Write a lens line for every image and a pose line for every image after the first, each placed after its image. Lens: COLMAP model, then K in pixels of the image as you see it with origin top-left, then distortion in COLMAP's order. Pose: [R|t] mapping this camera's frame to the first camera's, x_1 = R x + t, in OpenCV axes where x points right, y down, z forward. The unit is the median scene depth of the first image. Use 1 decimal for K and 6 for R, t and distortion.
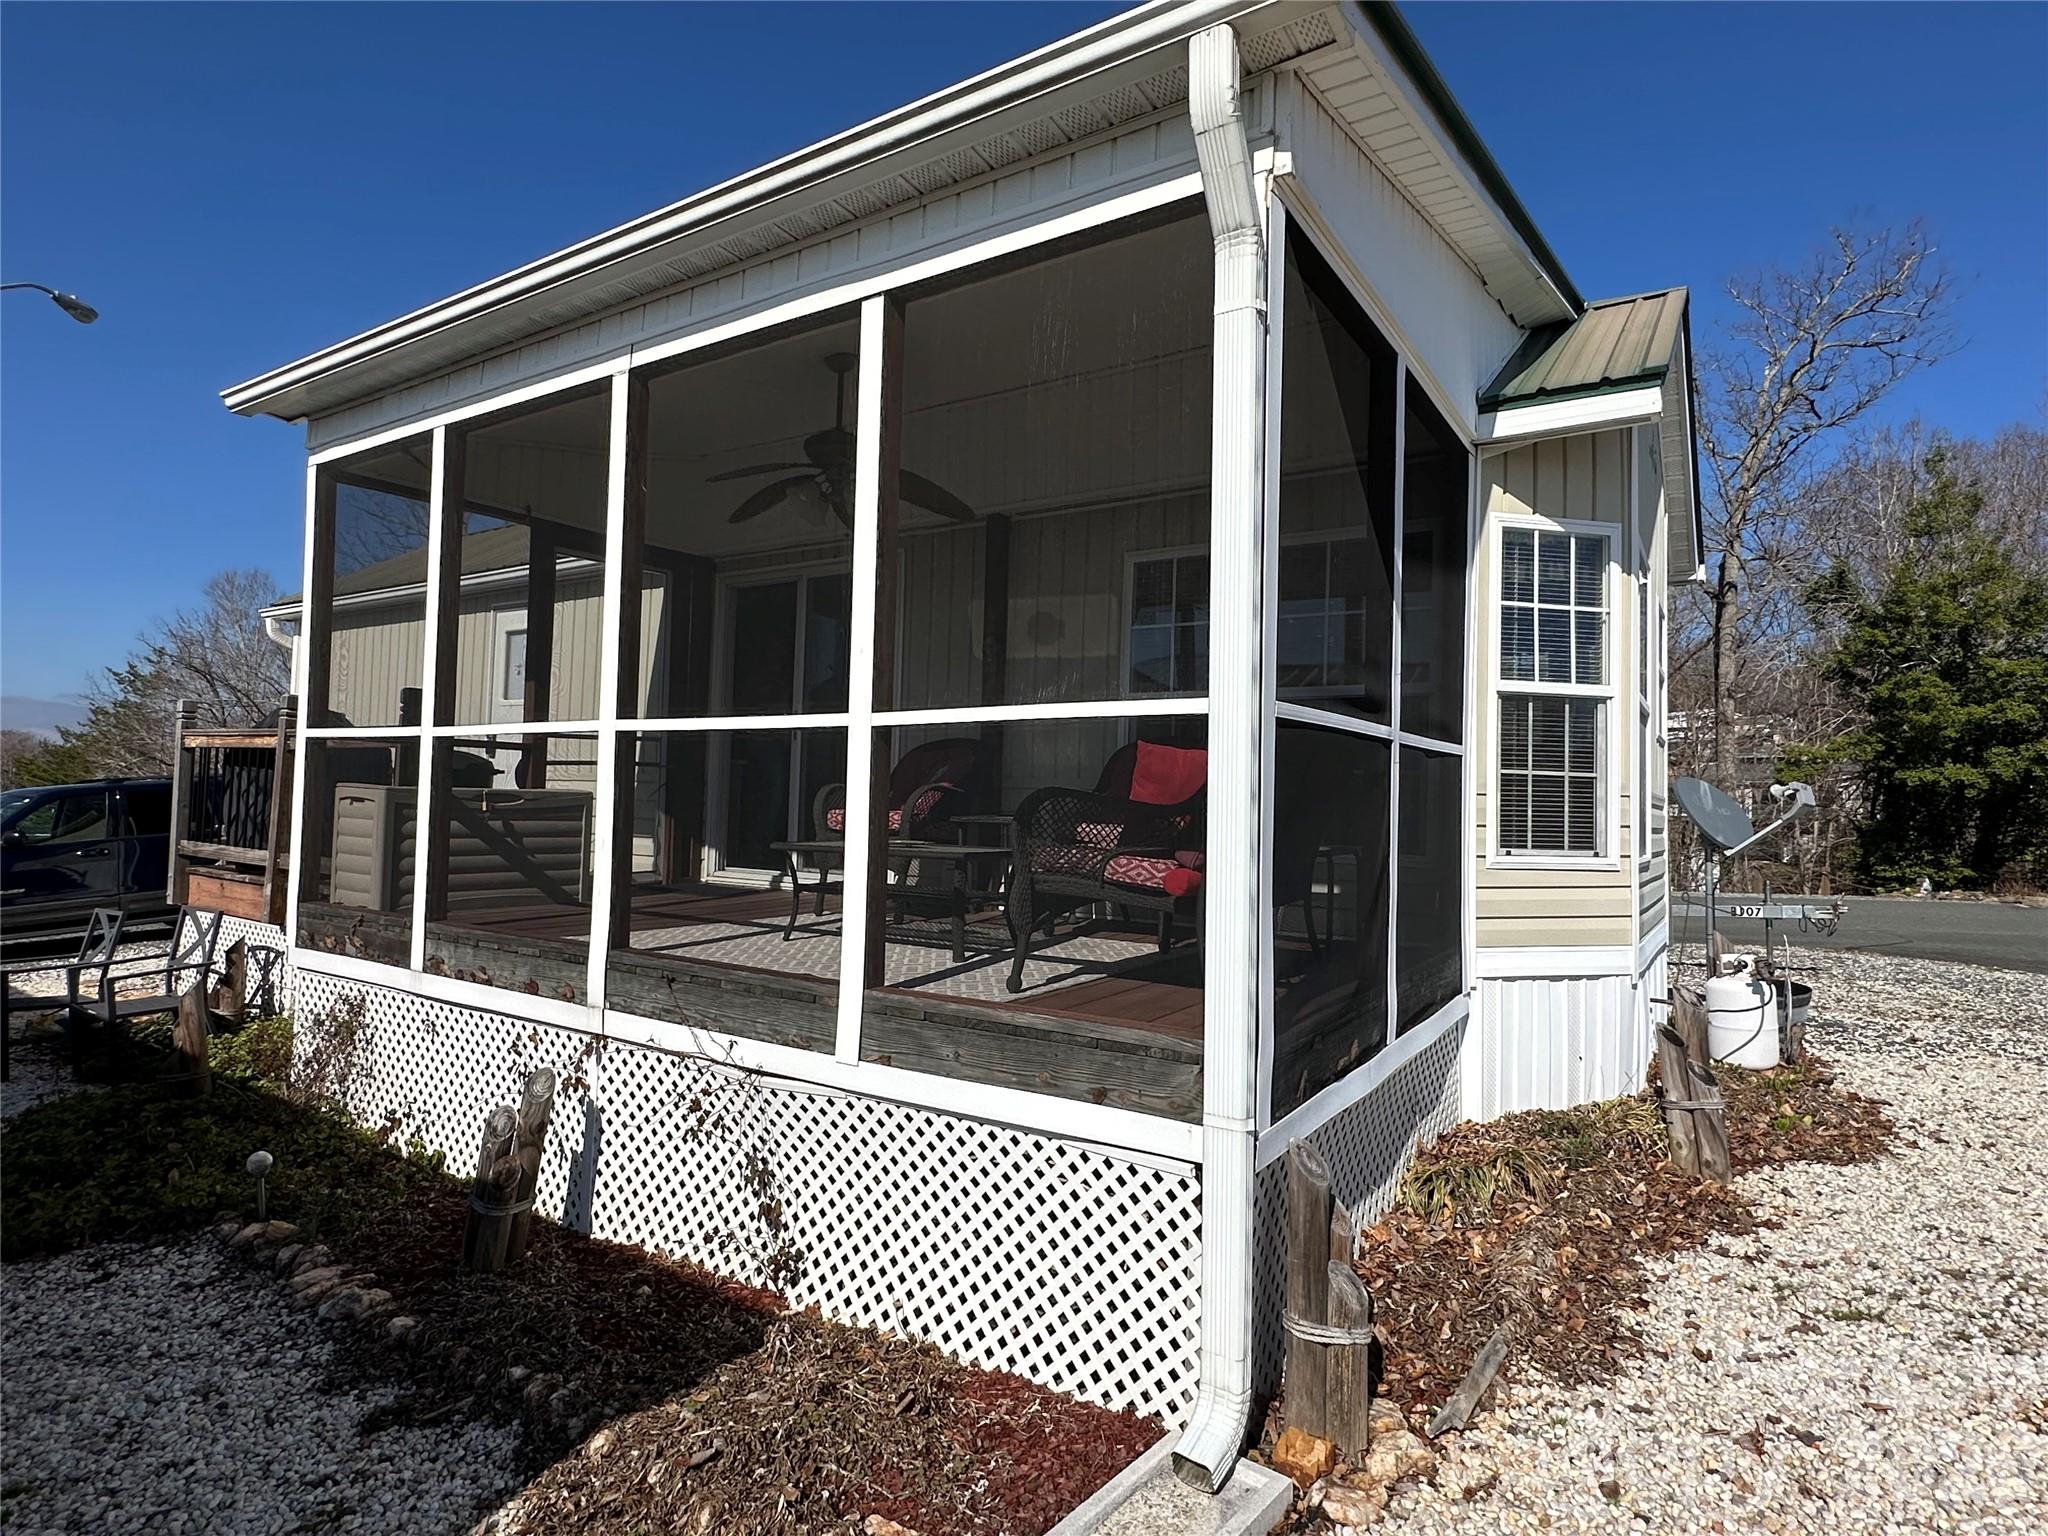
lens RADIAL K [[1064.0, 0, 1024.0], [0, 1064.0, 768.0], [0, 0, 1]] dist [0.016728, -0.016290]
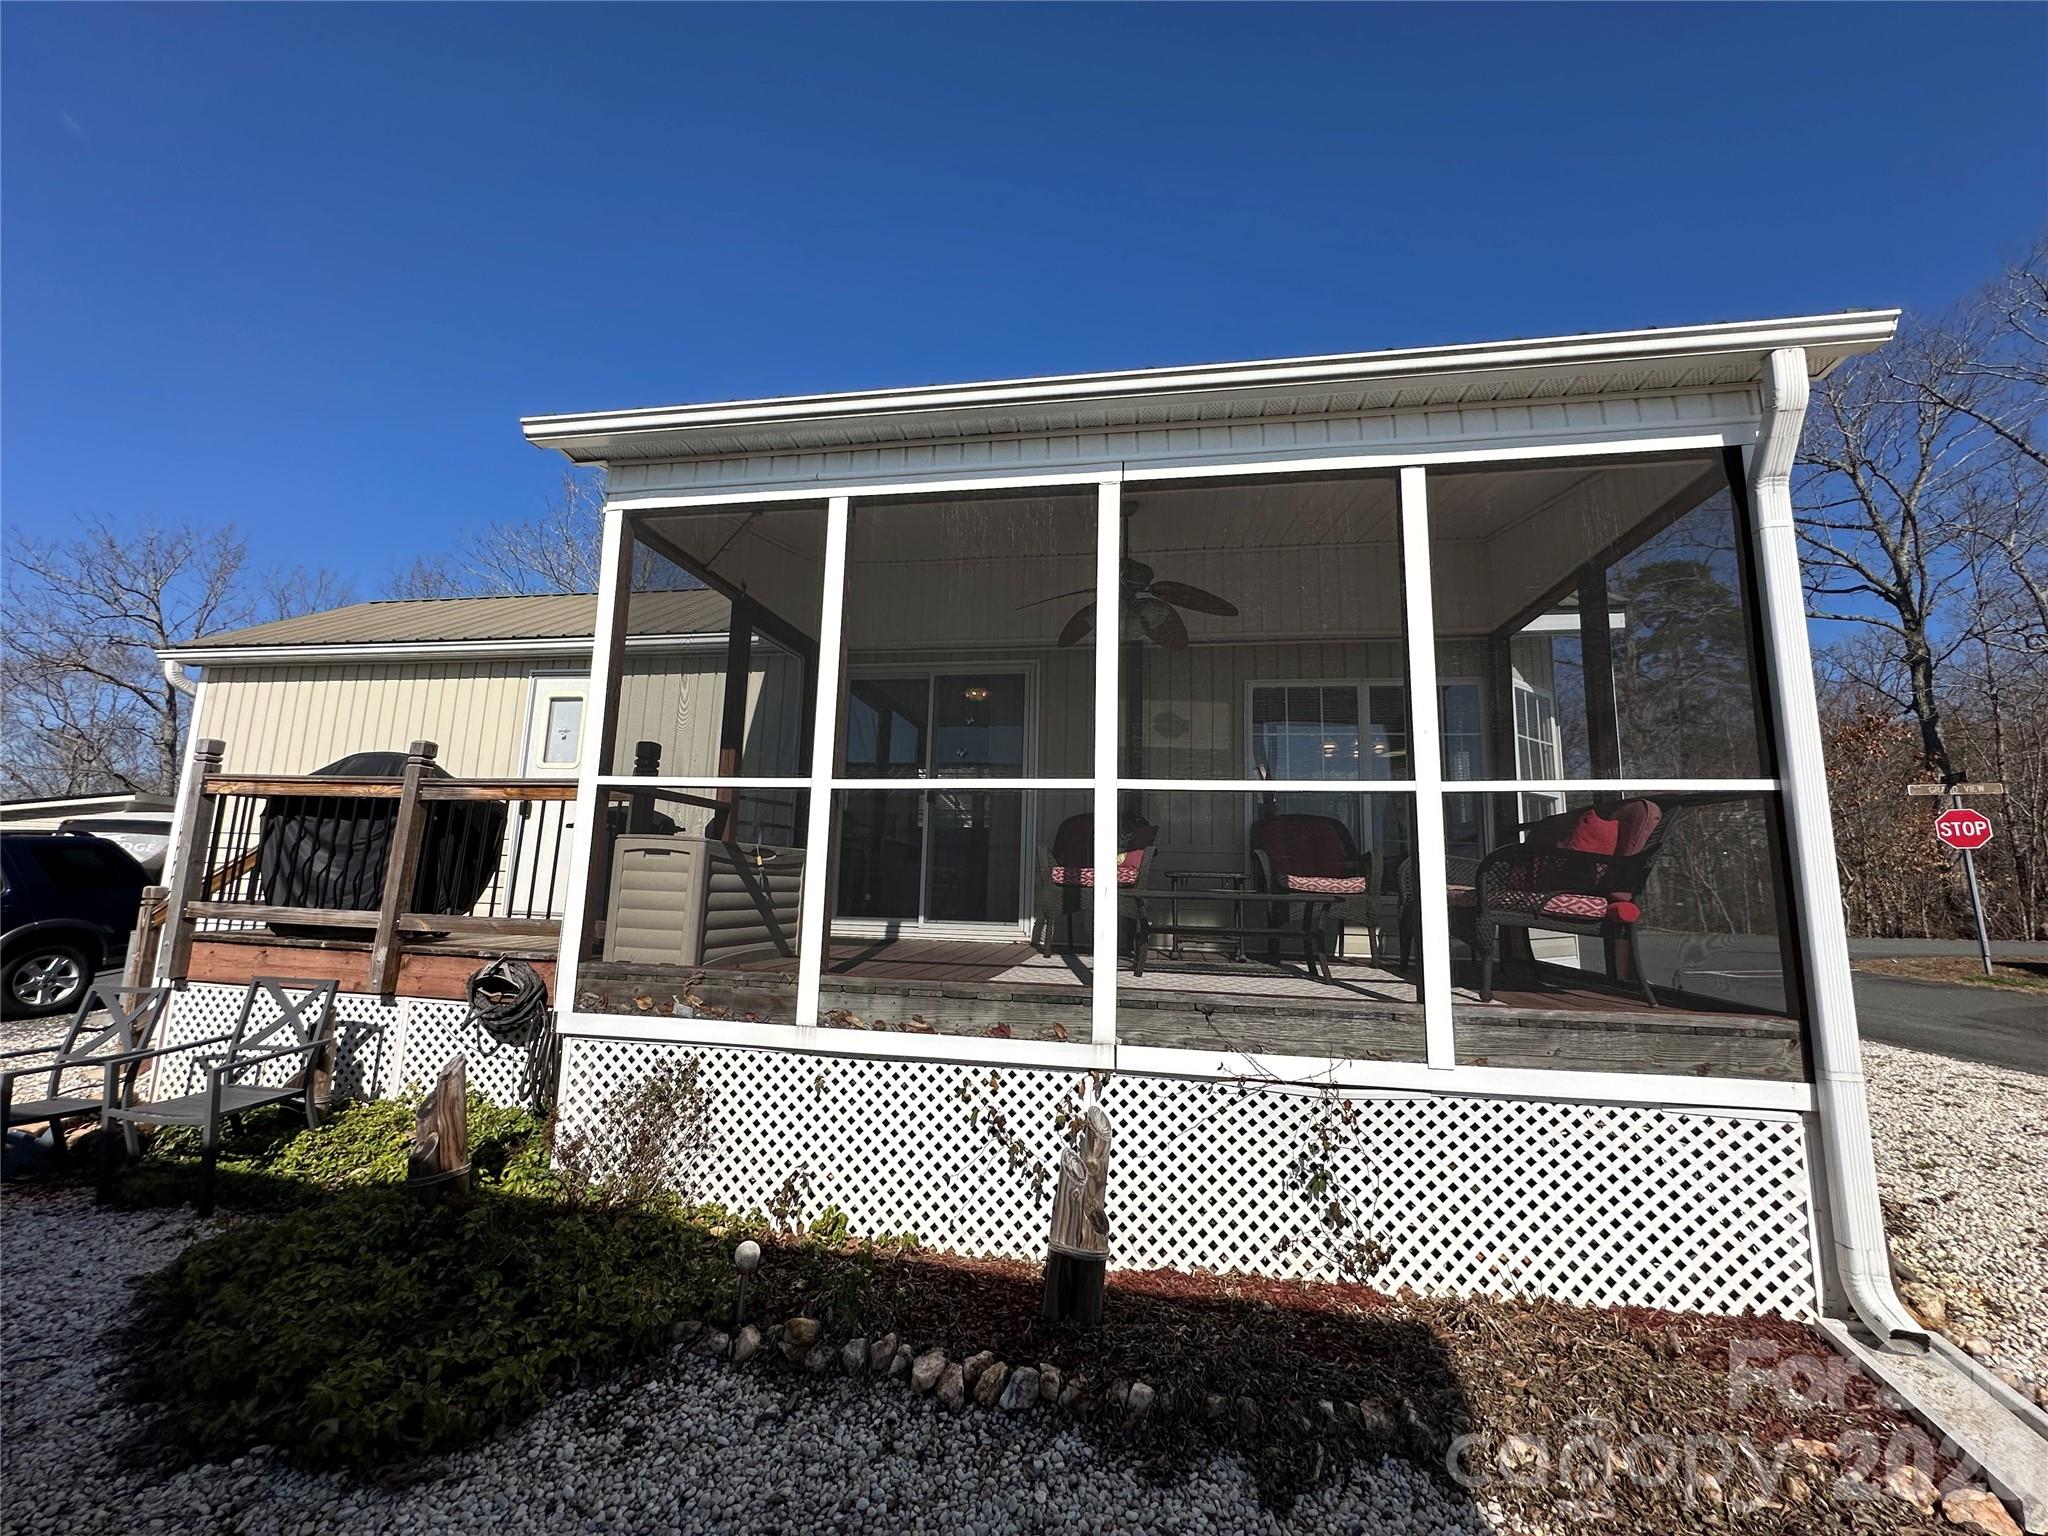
lens RADIAL K [[804.2, 0, 1029.5], [0, 804.2, 762.3], [0, 0, 1]] dist [0.000317, 0.000179]
pose [[0.920392, 0.052619, 0.387439, -0.716351], [-0.013465, 0.994581, -0.103091, 0.023526], [-0.390764, 0.089667, 0.916113, 0.233374]]
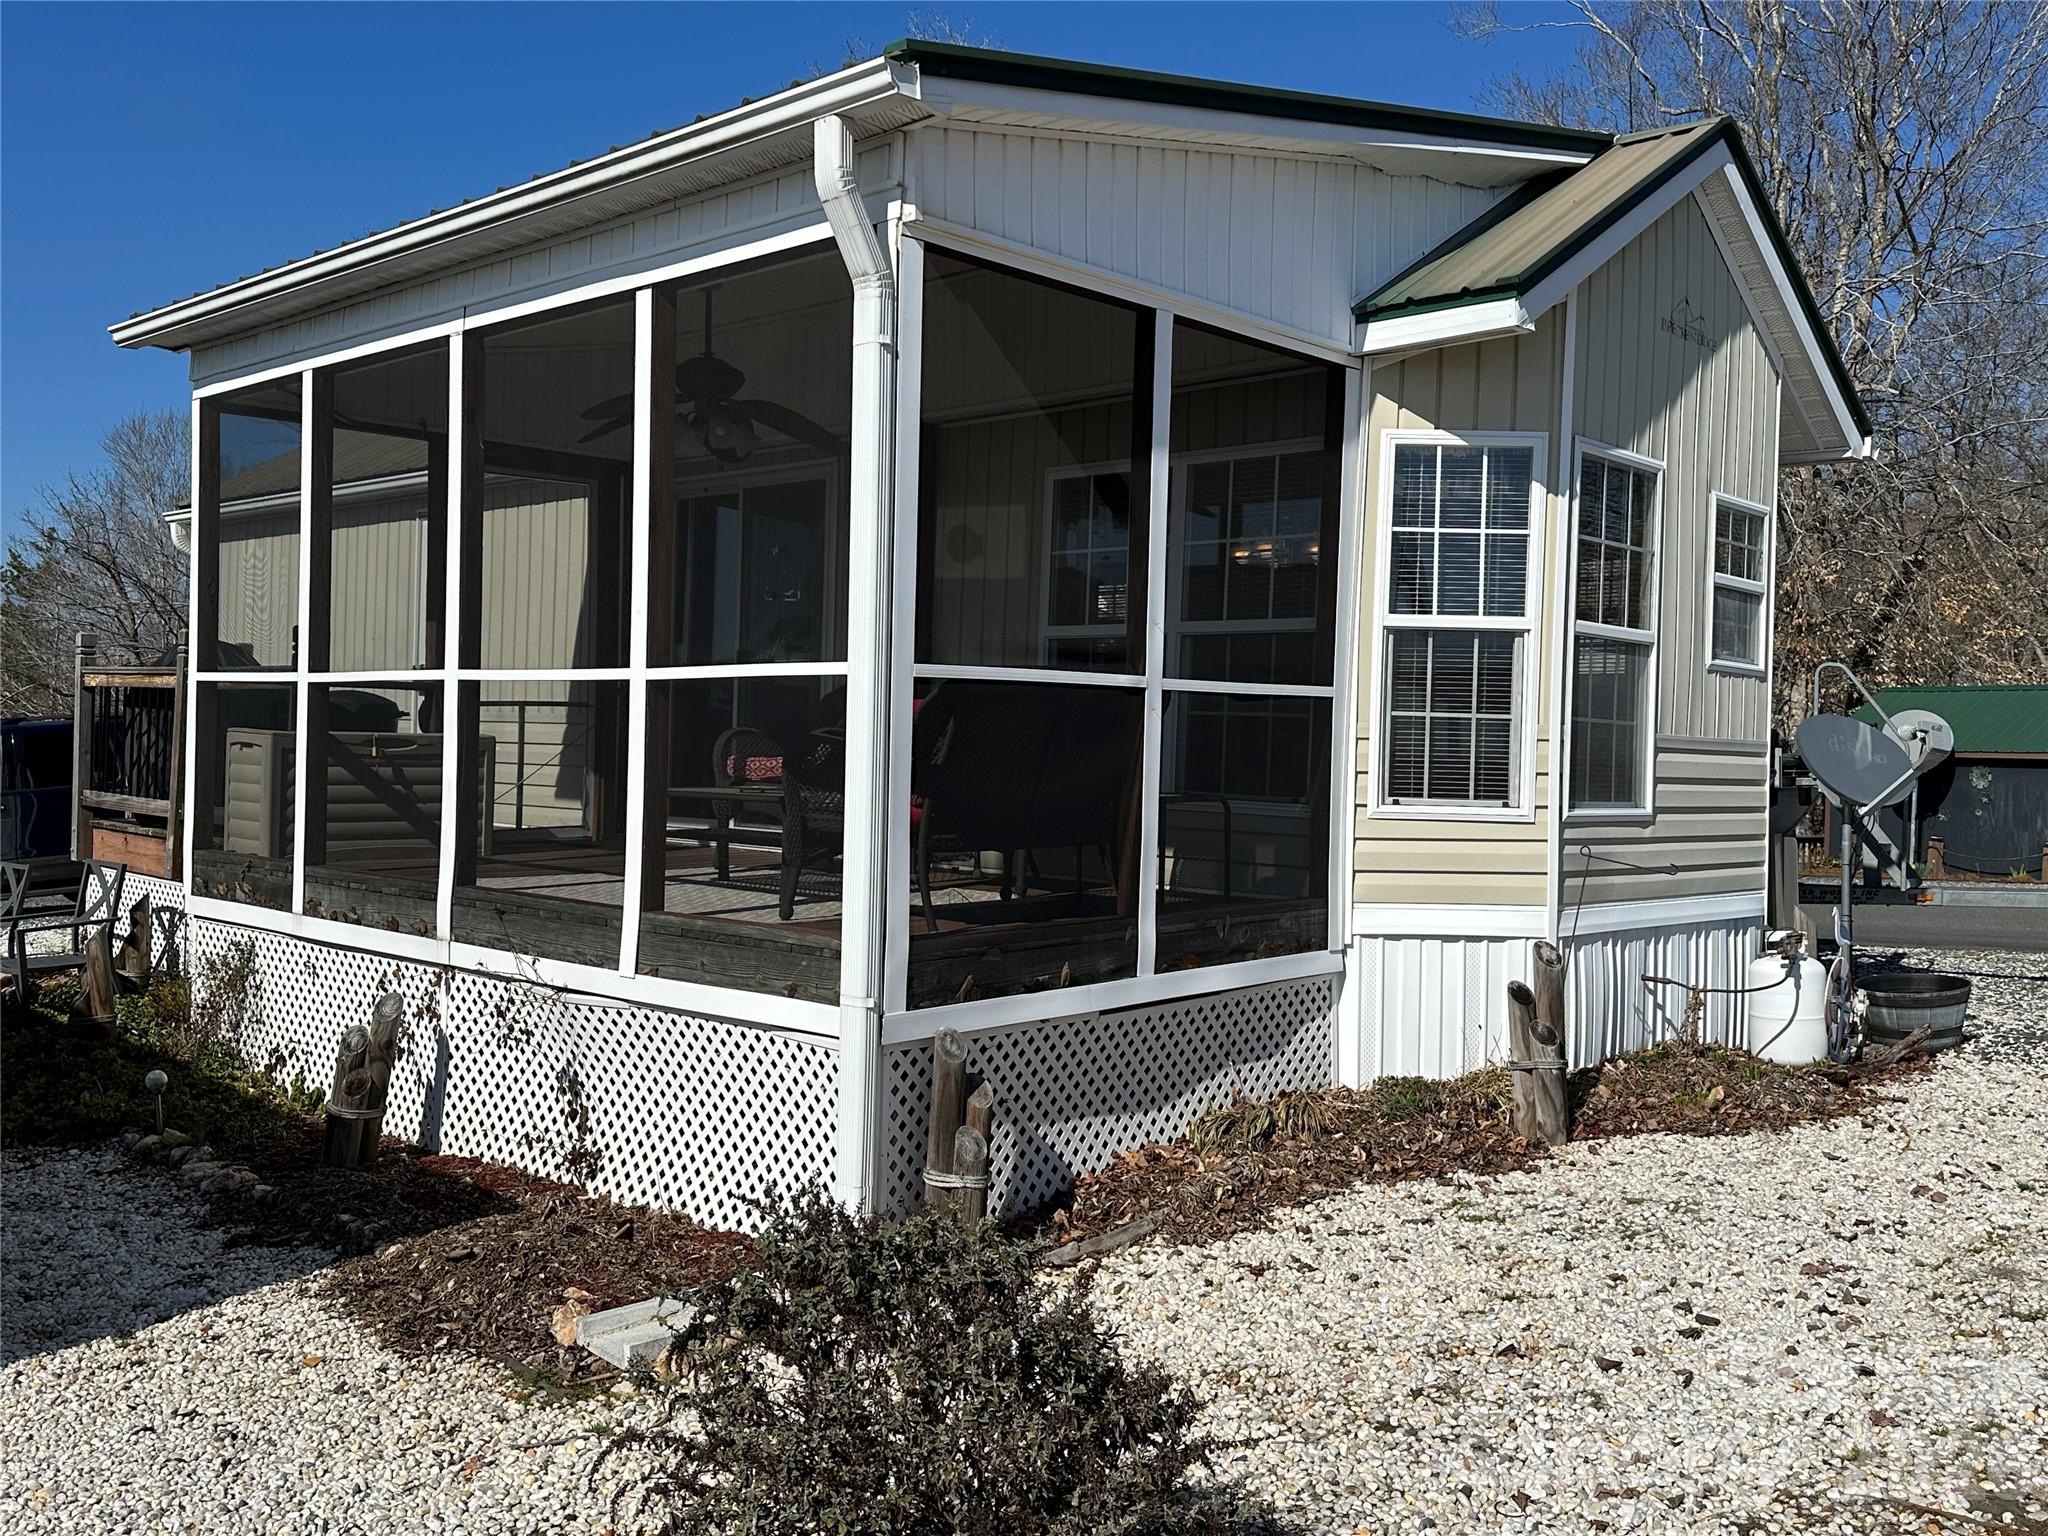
lens RADIAL K [[1701.3, 0, 1056.7], [0, 1701.3, 752.7], [0, 0, 1]] dist [0.168280, -0.292044]
pose [[0.987603, -0.000057, -0.156972, 0.424670], [0.005401, 0.999420, 0.033618, -0.015300], [0.156879, -0.034049, 0.987031, -0.539460]]
